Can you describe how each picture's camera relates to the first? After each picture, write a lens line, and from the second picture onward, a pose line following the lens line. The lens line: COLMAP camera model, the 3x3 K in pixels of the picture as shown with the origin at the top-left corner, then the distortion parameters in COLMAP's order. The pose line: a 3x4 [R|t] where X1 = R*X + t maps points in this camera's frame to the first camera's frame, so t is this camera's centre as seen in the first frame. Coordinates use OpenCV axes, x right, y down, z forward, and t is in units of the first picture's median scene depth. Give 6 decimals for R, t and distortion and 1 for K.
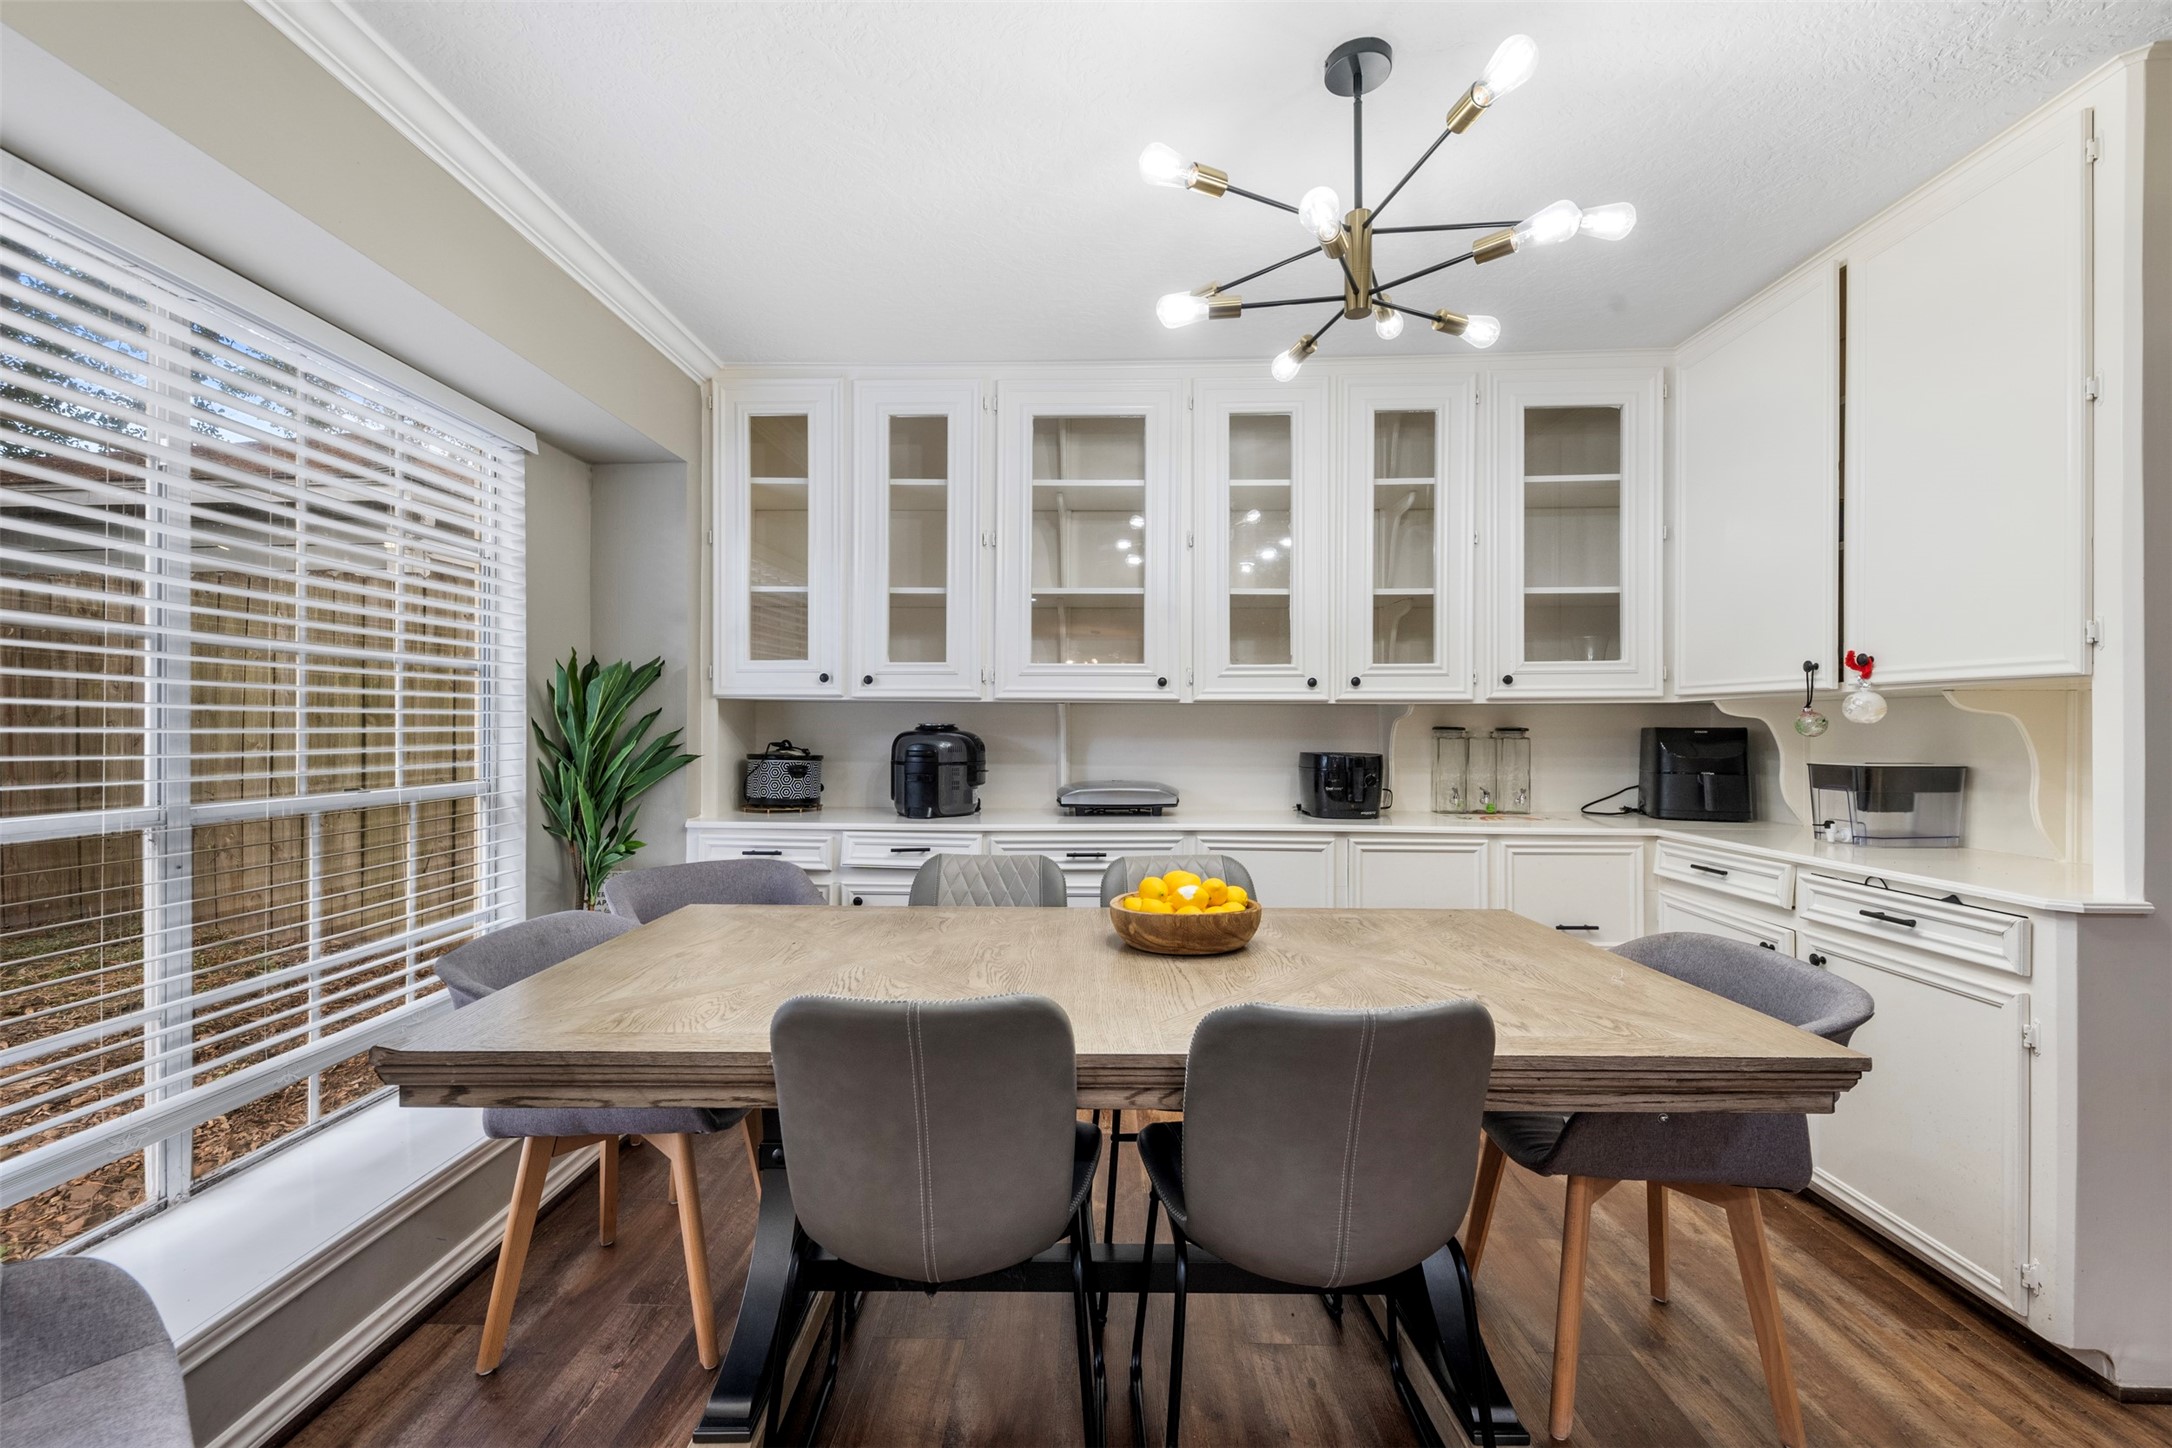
lens RADIAL K [[928.7, 0, 1079.0], [0, 928.7, 729.1], [0, 0, 1]] dist [0.004692, -0.000272]
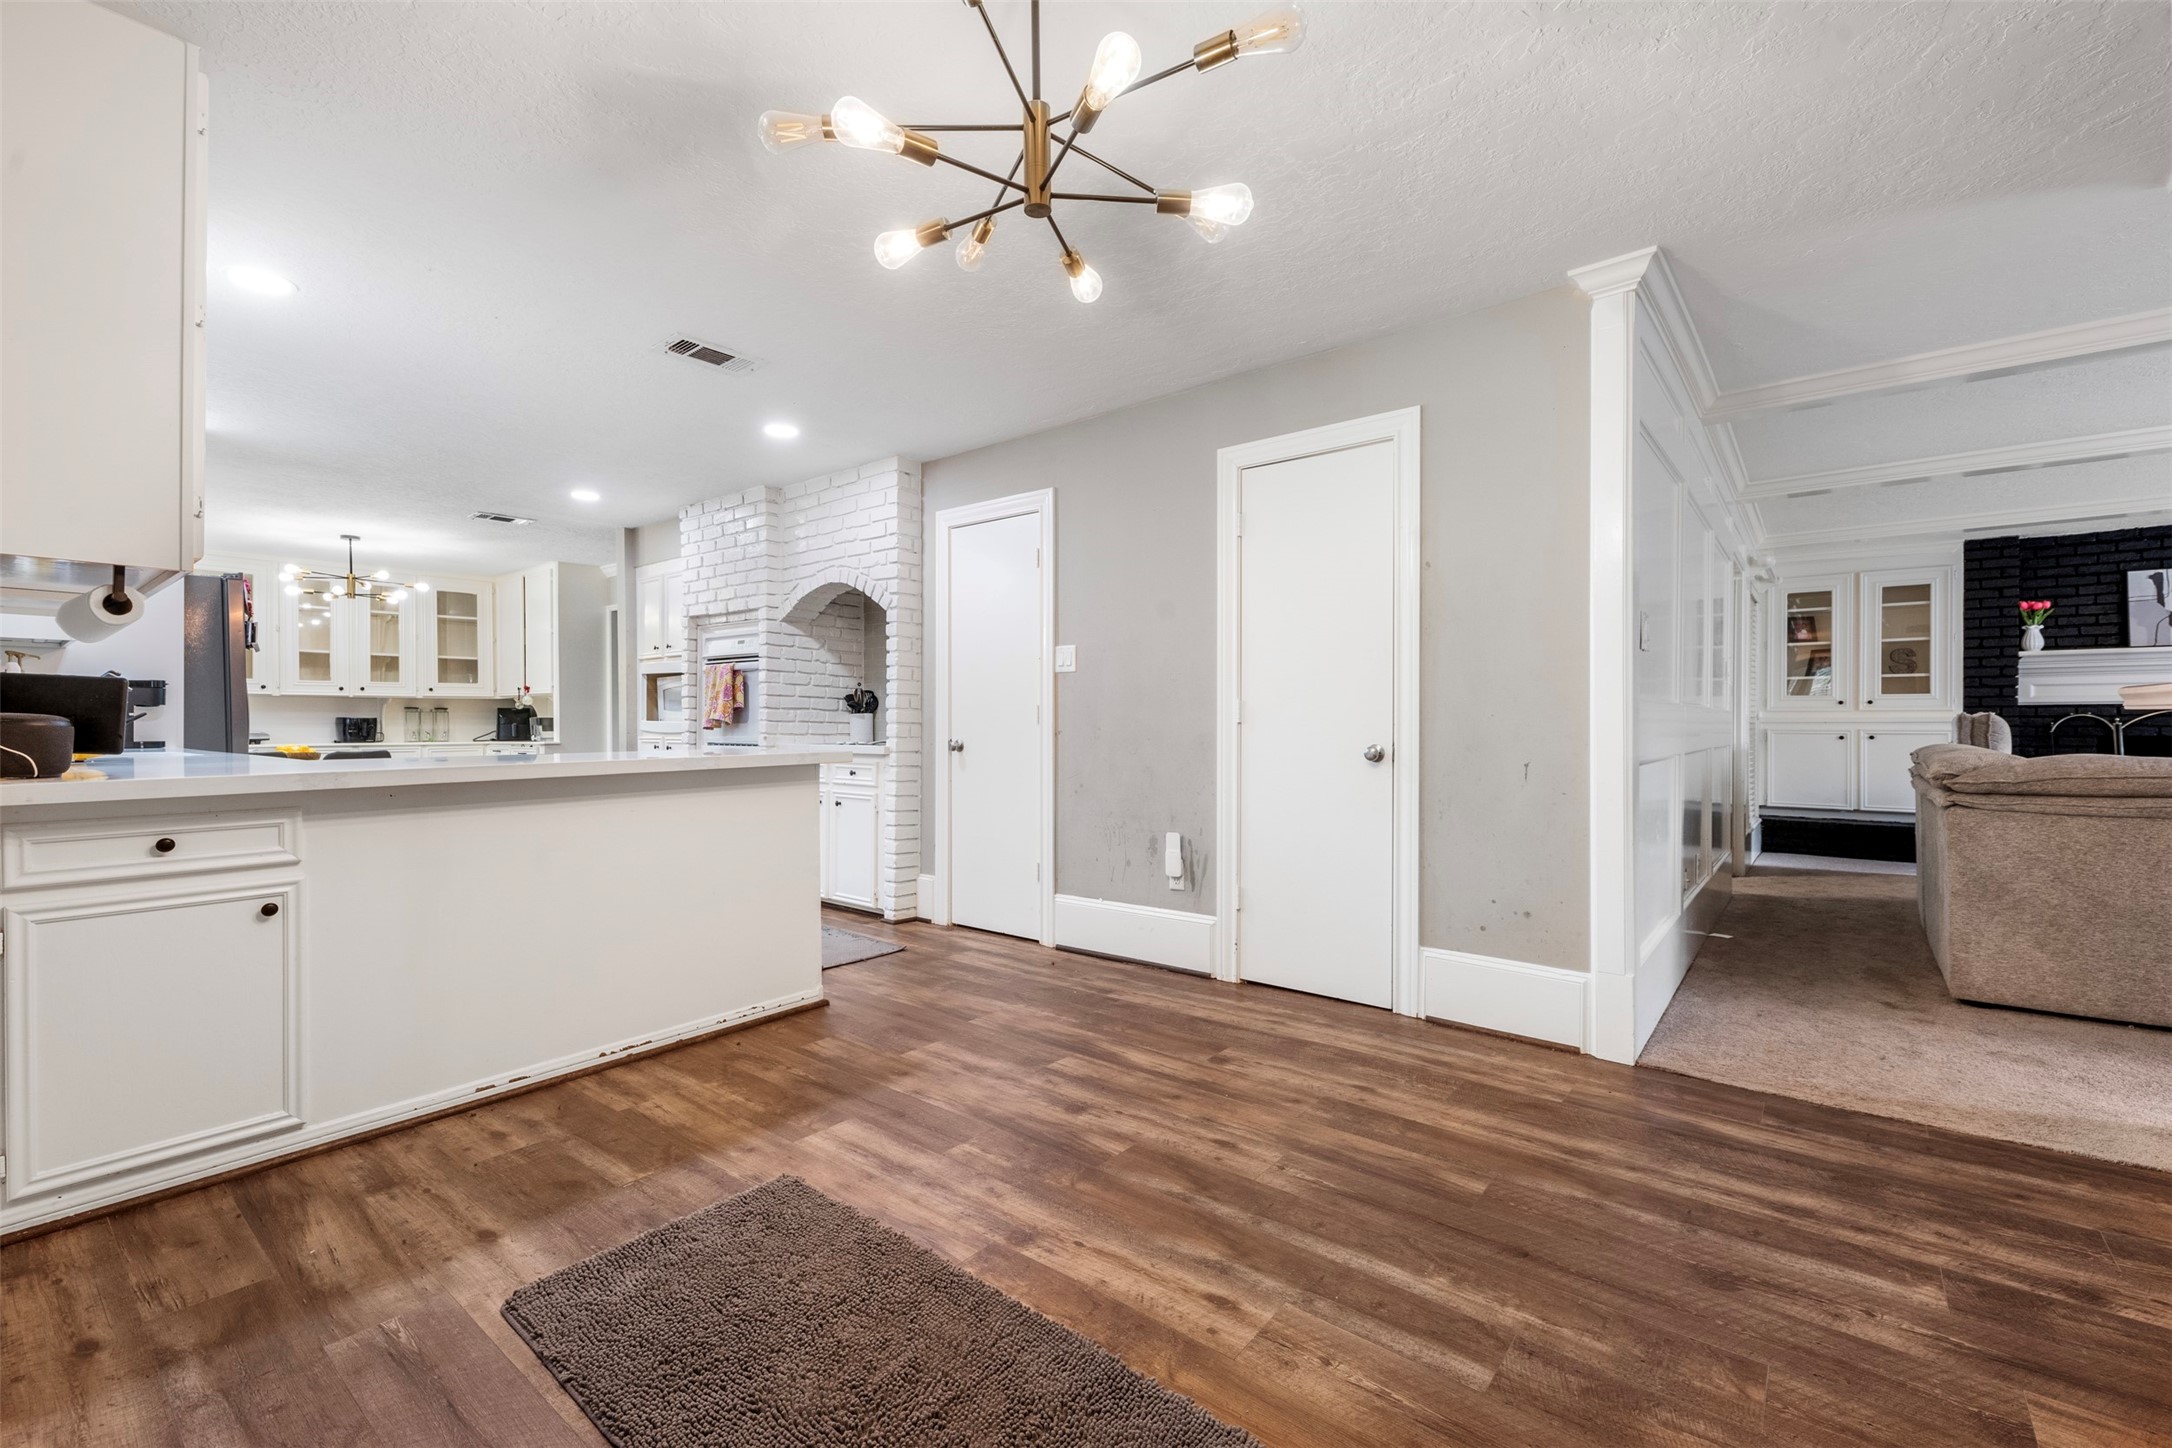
lens RADIAL K [[928.7, 0, 1070.4], [0, 928.7, 723.0], [0, 0, 1]] dist [0.004692, -0.000272]
pose [[0.622705, -0.003221, 0.782450, -0.482449], [0.003609, 0.999993, 0.001244, 0.046660], [-0.782449, 0.002049, 0.622712, -2.070821]]
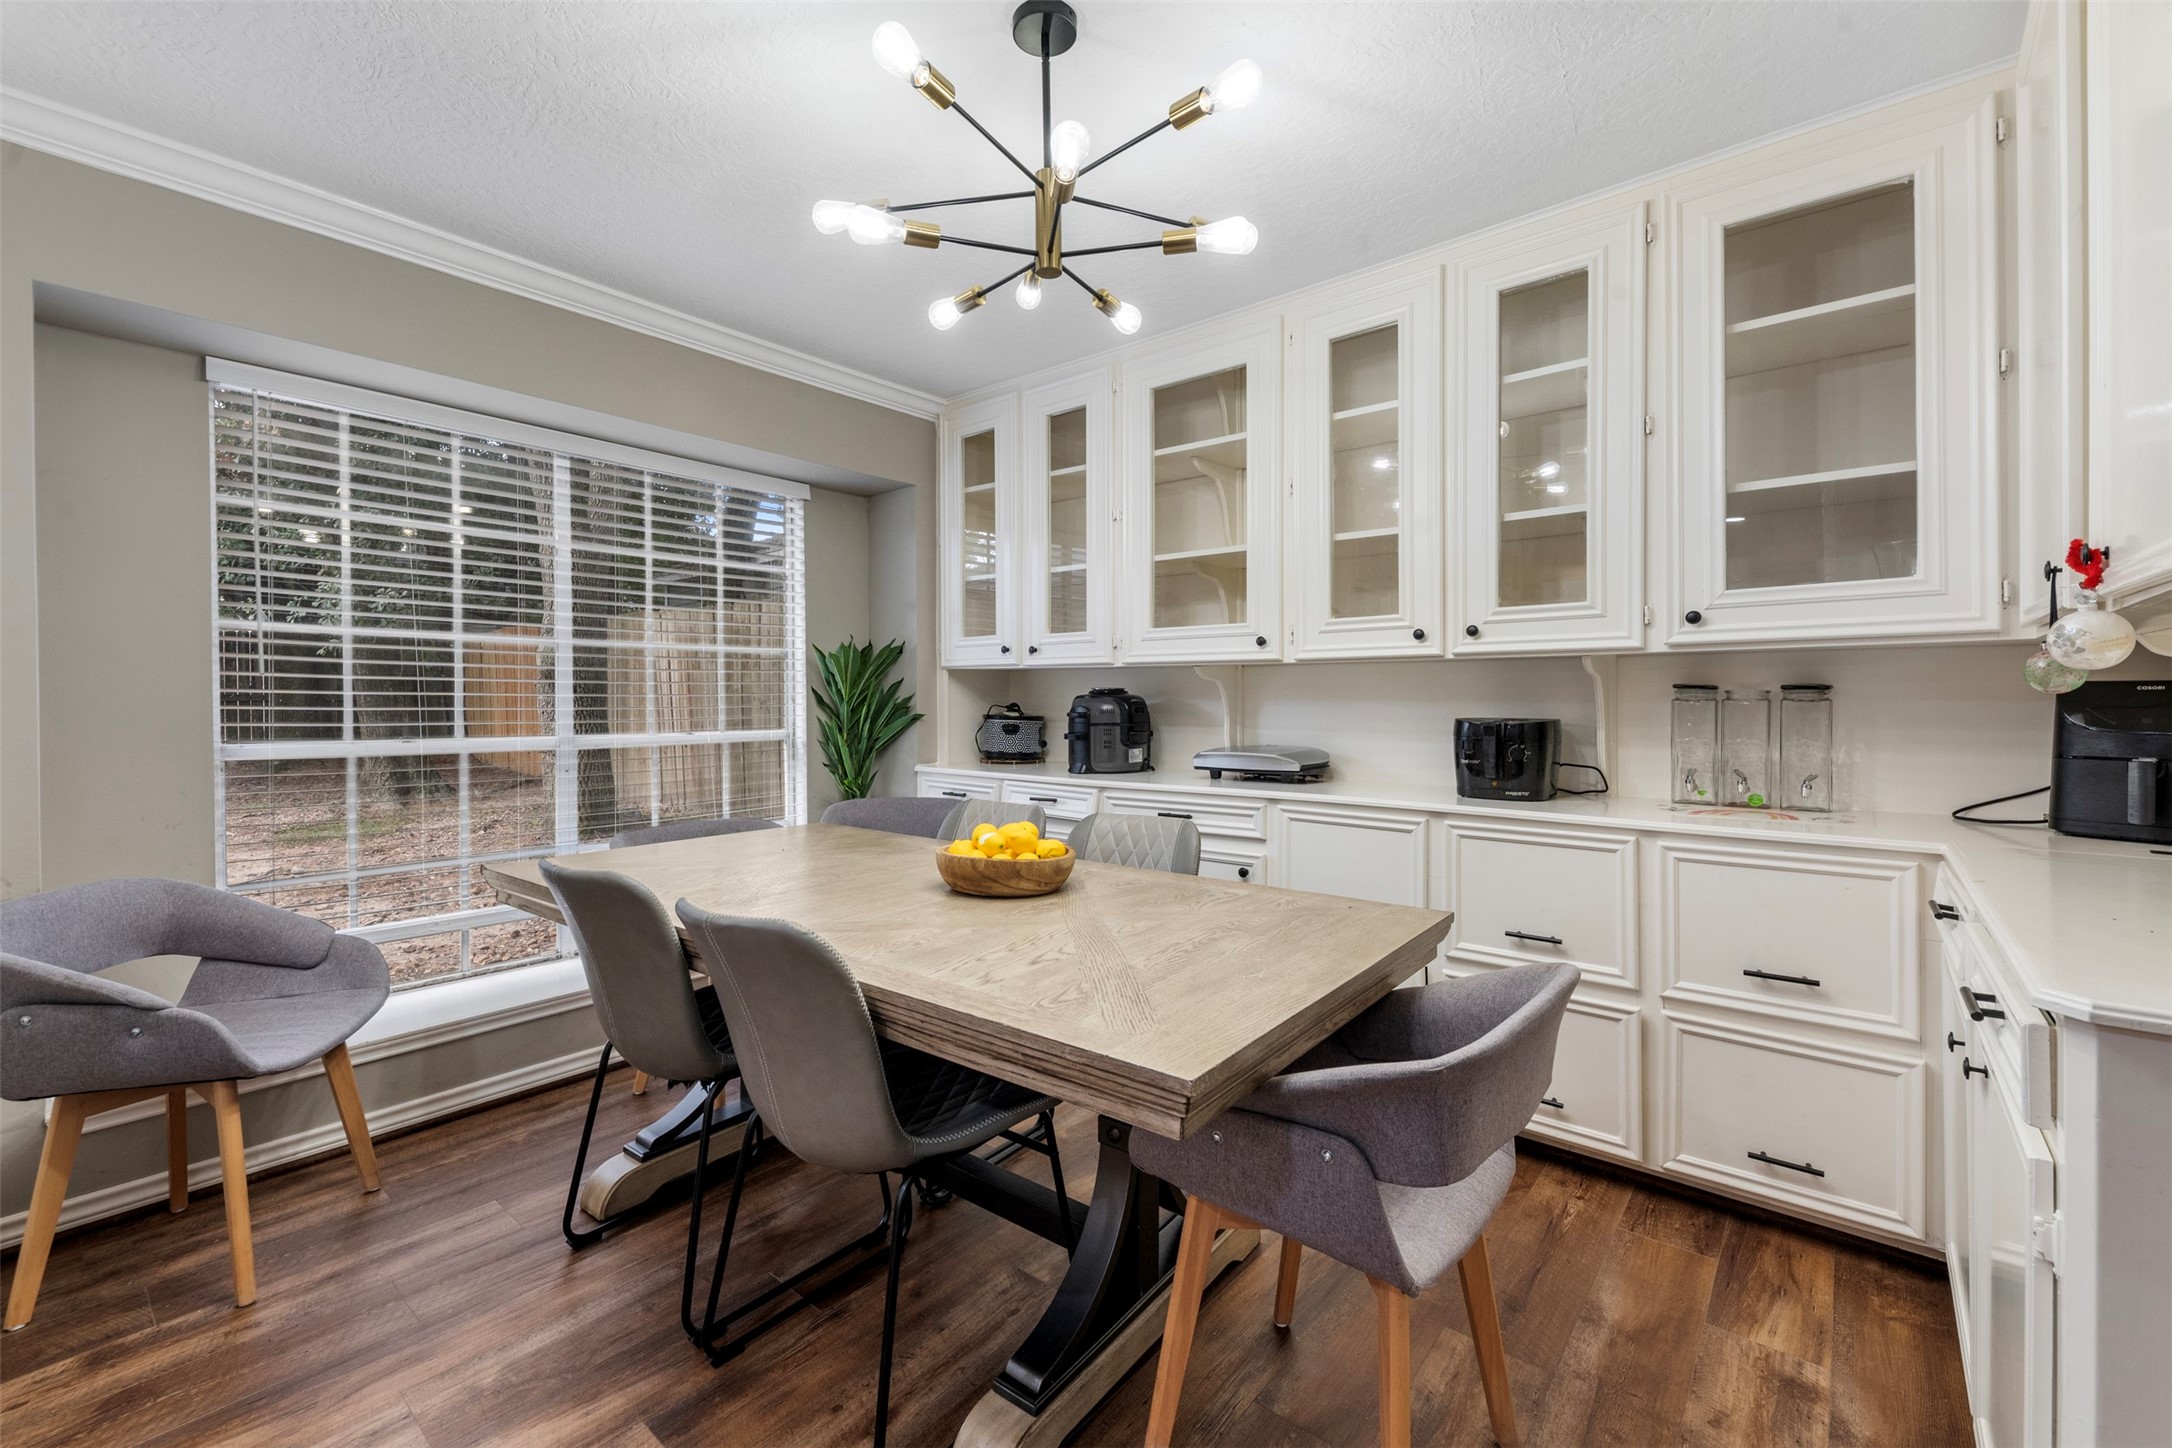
lens RADIAL K [[928.7, 0, 1027.9], [0, 928.7, 700.7], [0, 0, 1]] dist [0.004692, -0.000272]
pose [[0.767885, -0.002017, -0.640584, 0.509002], [0.003739, 0.999992, 0.001334, 0.007687], [0.640576, -0.003419, 0.767887, 0.116216]]
